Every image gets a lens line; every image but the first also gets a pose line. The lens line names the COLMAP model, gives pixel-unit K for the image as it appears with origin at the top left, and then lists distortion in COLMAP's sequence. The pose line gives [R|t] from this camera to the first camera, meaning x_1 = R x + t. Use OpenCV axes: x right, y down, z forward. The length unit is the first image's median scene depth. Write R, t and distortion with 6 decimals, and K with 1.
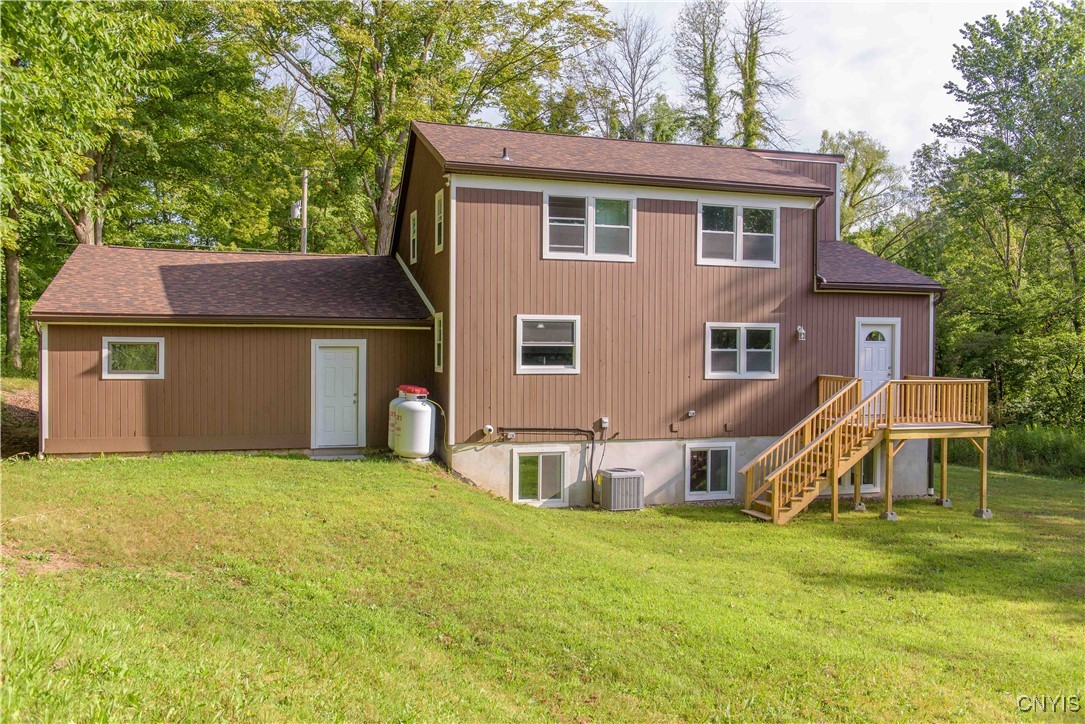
lens RADIAL K [[925.1, 0, 542.6], [0, 925.1, 363.5], [0, 0, 1]] dist [-0.006413, 0.001295]
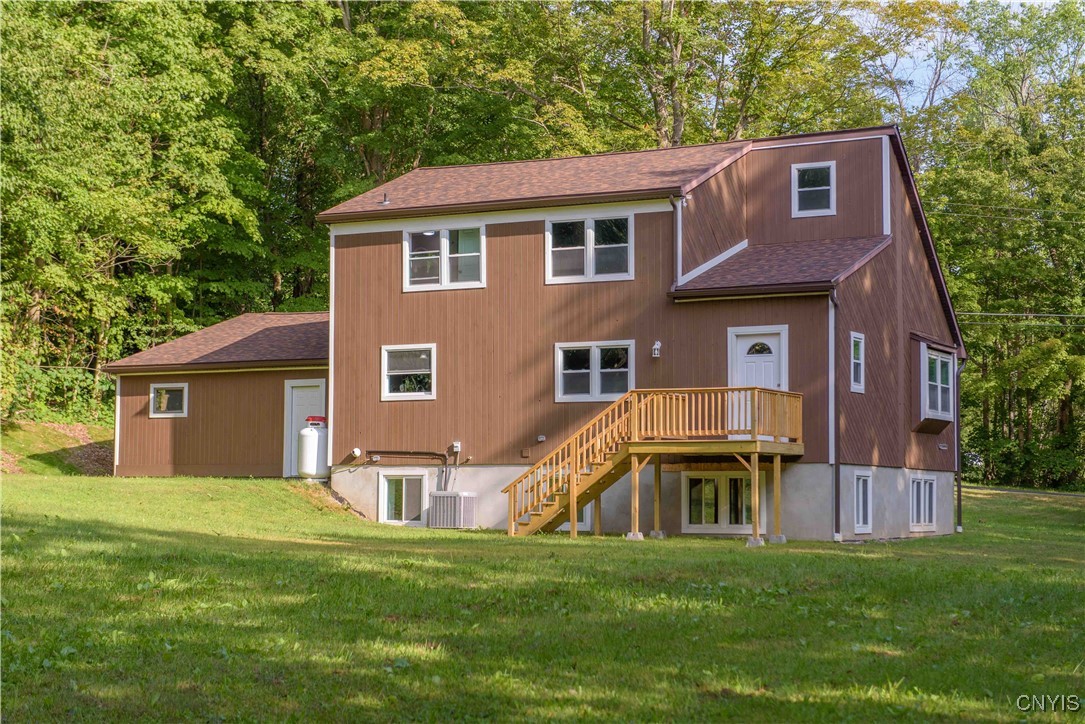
lens RADIAL K [[1893.9, 0, 542.3], [0, 1893.9, 361.3], [0, 0, 1]] dist [0.045308, 0.000000]
pose [[0.700234, -0.058567, -0.711507, 1.618915], [-0.014649, 0.995241, -0.096339, 0.169306], [0.713763, 0.077882, 0.696043, -0.386846]]
